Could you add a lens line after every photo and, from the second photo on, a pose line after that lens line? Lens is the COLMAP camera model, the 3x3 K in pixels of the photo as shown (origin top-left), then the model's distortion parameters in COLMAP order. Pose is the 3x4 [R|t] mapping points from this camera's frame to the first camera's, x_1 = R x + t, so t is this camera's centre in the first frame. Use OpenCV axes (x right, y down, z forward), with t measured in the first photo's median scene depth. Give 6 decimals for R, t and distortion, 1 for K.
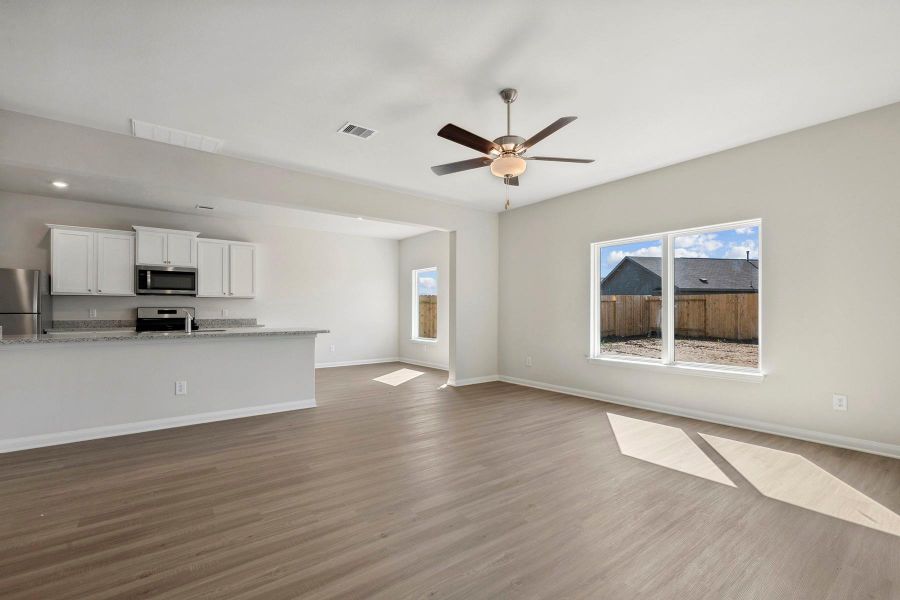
lens RADIAL K [[401.2, 0, 450.3], [0, 401.2, 306.6], [0, 0, 1]] dist [0.002052, 0.000121]
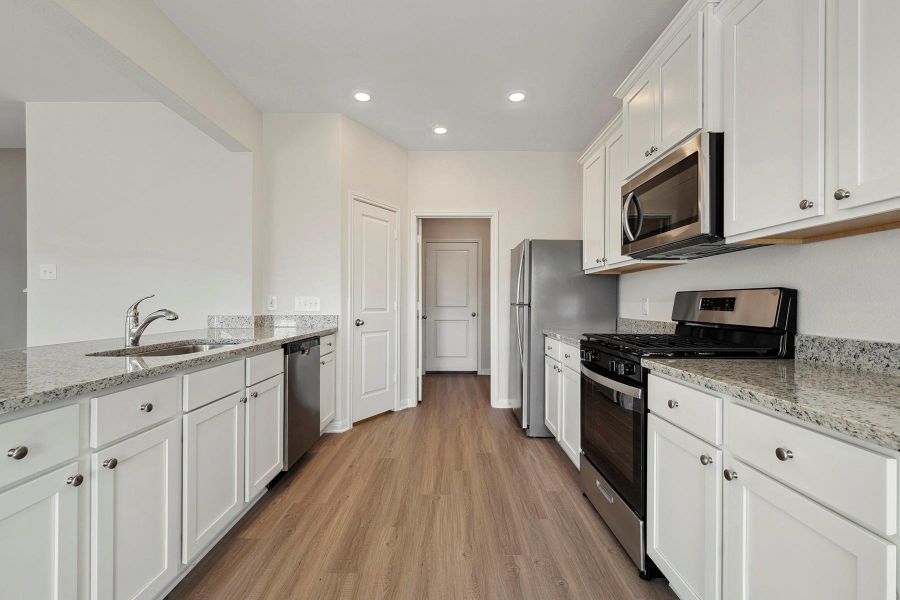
lens RADIAL K [[397.9, 0, 446.2], [0, 397.9, 302.4], [0, 0, 1]] dist [0.000068, 0.000078]
pose [[-0.608259, -0.001504, -0.793738, -0.346283], [0.005481, 0.999966, -0.006094, 0.013235], [0.793720, -0.008057, -0.608230, 1.060853]]
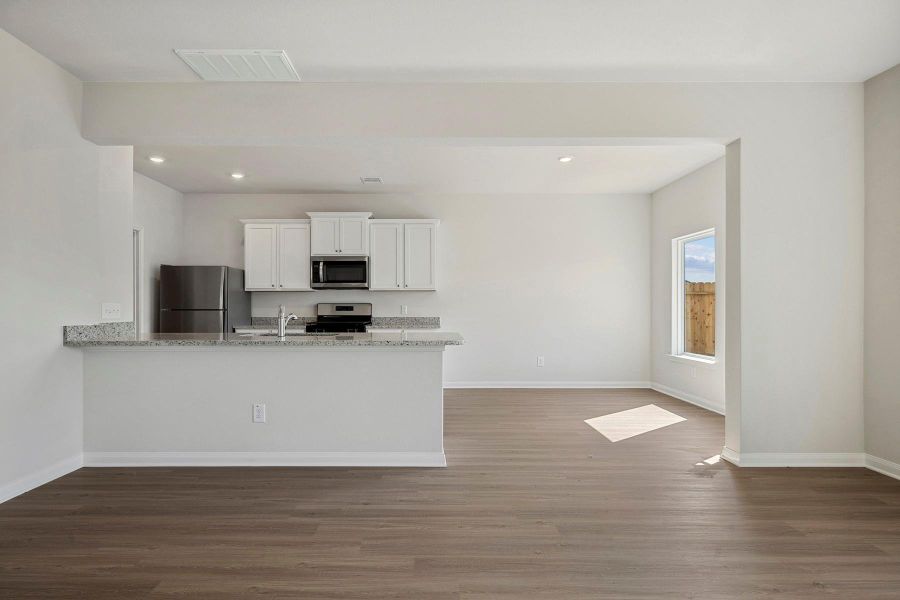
lens RADIAL K [[463.6, 0, 429.9], [0, 463.6, 302.9], [0, 0, 1]] dist [0.001398, 0.000932]
pose [[0.791848, -0.006472, -0.610684, 0.056486], [0.007213, 0.999973, -0.001244, 0.003616], [0.610676, -0.003420, 0.791873, 0.330722]]
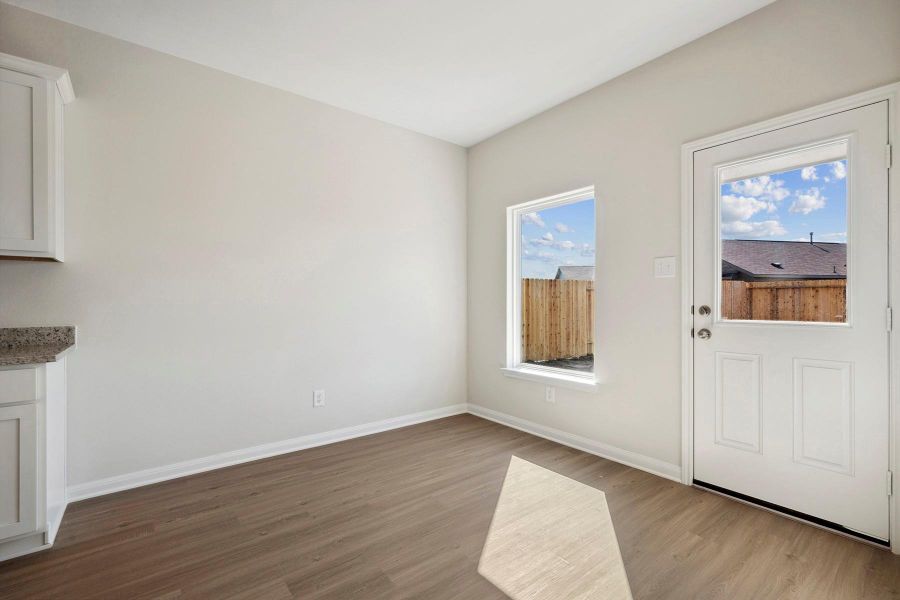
lens RADIAL K [[397.9, 0, 446.2], [0, 397.9, 302.4], [0, 0, 1]] dist [0.000068, 0.000078]
pose [[0.999949, -0.001548, 0.009943, -0.229599], [0.001453, 0.999953, 0.009632, 0.009778], [-0.009957, -0.009617, 0.999904, 0.807567]]
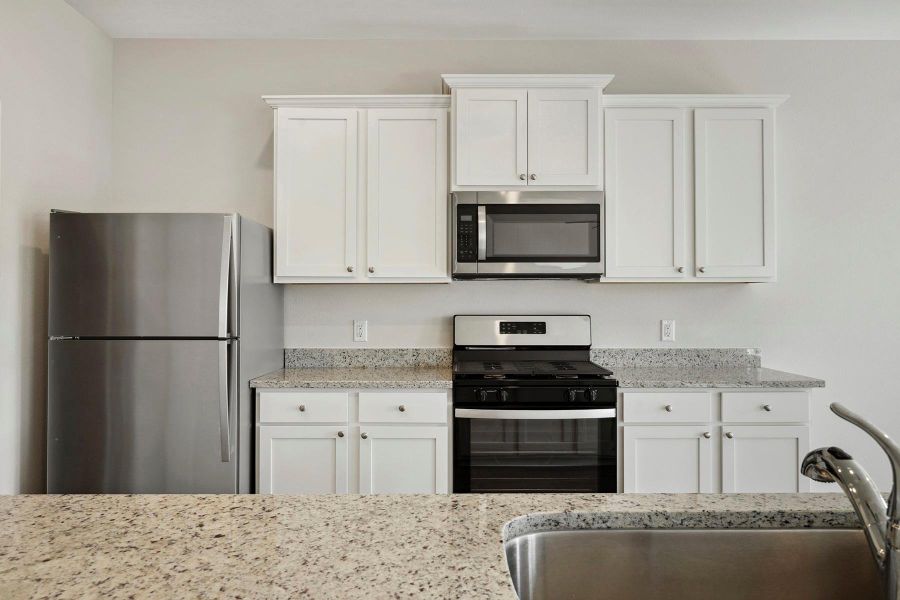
lens RADIAL K [[631.5, 0, 450.0], [0, 631.5, 300.0], [0, 0, 1]] dist [-0.002393, -0.000550]
pose [[0.796400, -0.000019, -0.604770, -0.445930], [0.007320, 0.999927, 0.009608, -0.016712], [0.604726, -0.012079, 0.796342, 0.554764]]
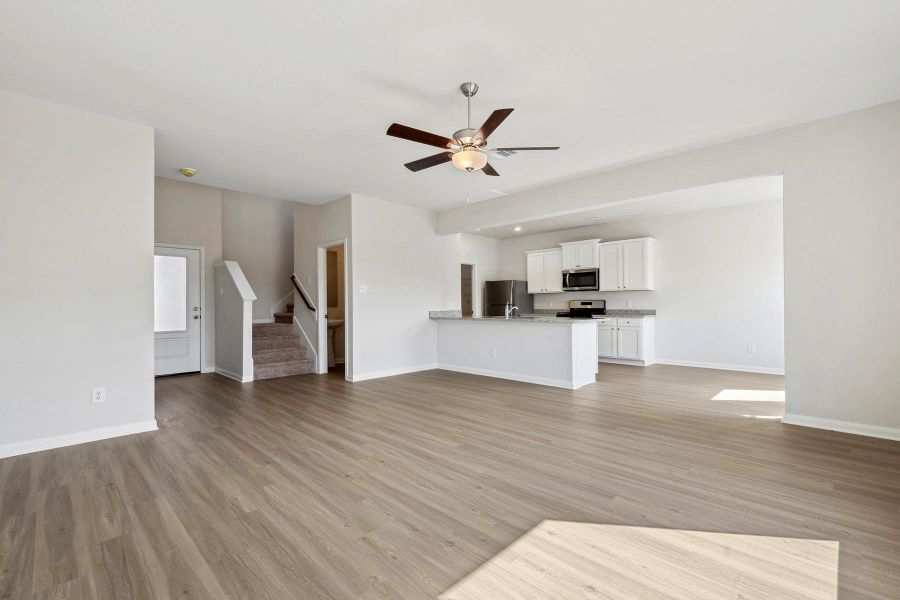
lens RADIAL K [[397.9, 0, 446.2], [0, 397.9, 302.4], [0, 0, 1]] dist [0.000068, 0.000078]
pose [[0.133248, -0.005860, -0.991065, 0.538323], [0.017515, 0.999840, -0.003557, 0.006285], [0.990928, -0.016885, 0.133329, 0.389127]]
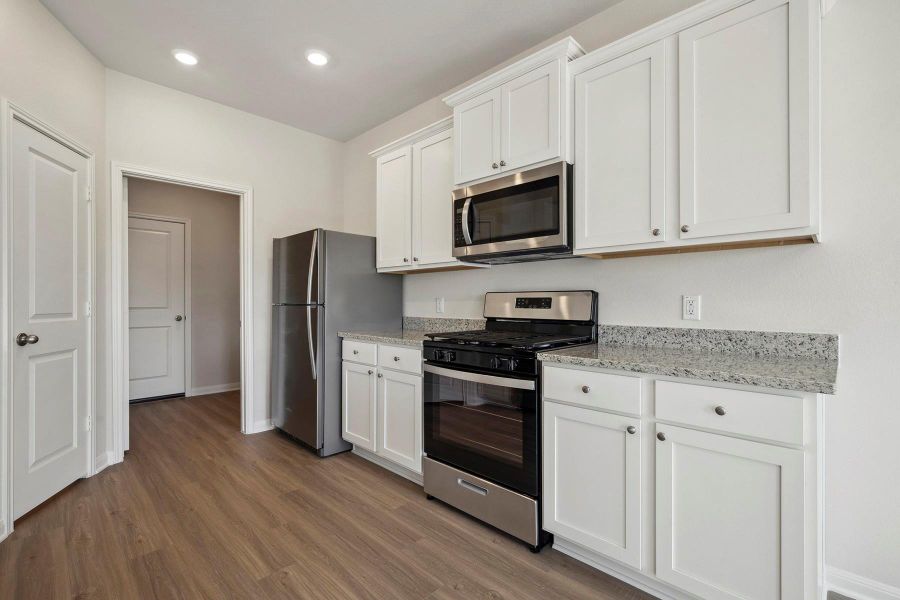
lens RADIAL K [[403.5, 0, 447.0], [0, 403.5, 302.6], [0, 0, 1]] dist [-0.001382, -0.000347]
pose [[0.143901, 0.002814, -0.989588, -0.353363], [0.011231, 0.999927, 0.004477, 0.010698], [0.989528, -0.011758, 0.143859, 0.898415]]
